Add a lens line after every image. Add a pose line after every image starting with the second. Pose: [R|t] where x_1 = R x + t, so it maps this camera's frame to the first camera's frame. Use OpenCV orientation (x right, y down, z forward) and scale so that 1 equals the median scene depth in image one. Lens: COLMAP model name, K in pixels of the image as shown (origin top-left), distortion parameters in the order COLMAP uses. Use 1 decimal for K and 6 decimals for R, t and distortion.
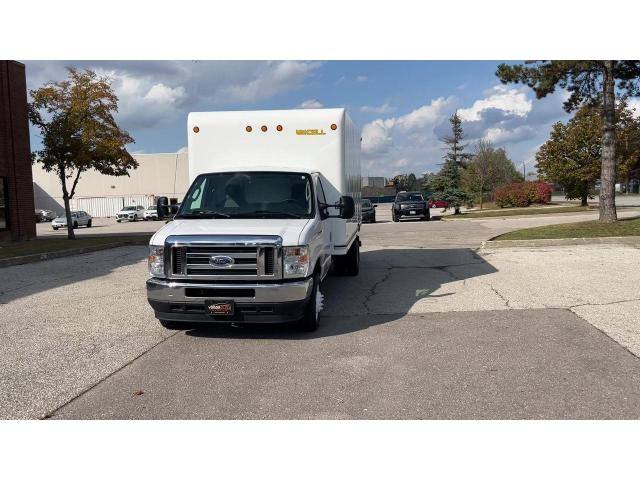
lens RADIAL K [[569.0, 0, 324.2], [0, 569.0, 239.2], [0, 0, 1]] dist [0.060602, -0.095775]
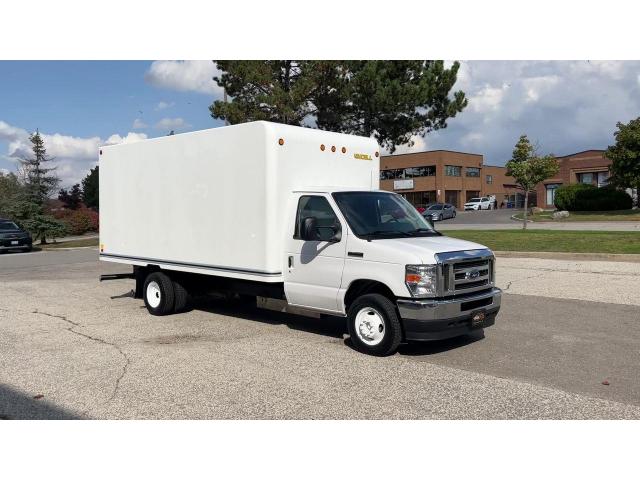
lens RADIAL K [[569.0, 0, 324.2], [0, 569.0, 239.2], [0, 0, 1]] dist [0.060602, -0.095775]
pose [[0.593702, -0.024324, 0.804318, -0.406677], [0.066012, 0.997646, -0.018556, -0.009074], [-0.801973, 0.064112, 0.593910, 0.193450]]
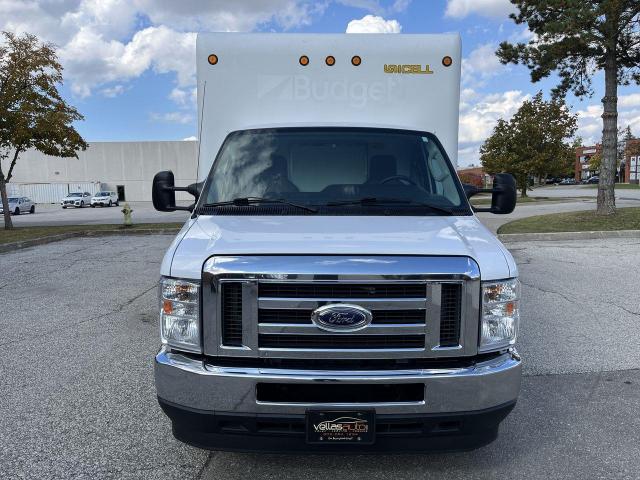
lens RADIAL K [[493.8, 0, 320.0], [0, 493.8, 240.0], [0, 0, 1]] dist [0.068072, -0.099702]
pose [[0.991416, -0.001856, 0.130732, -0.081953], [-0.002375, 0.999479, 0.032201, -0.010323], [-0.130724, -0.032235, 0.990895, 0.213019]]
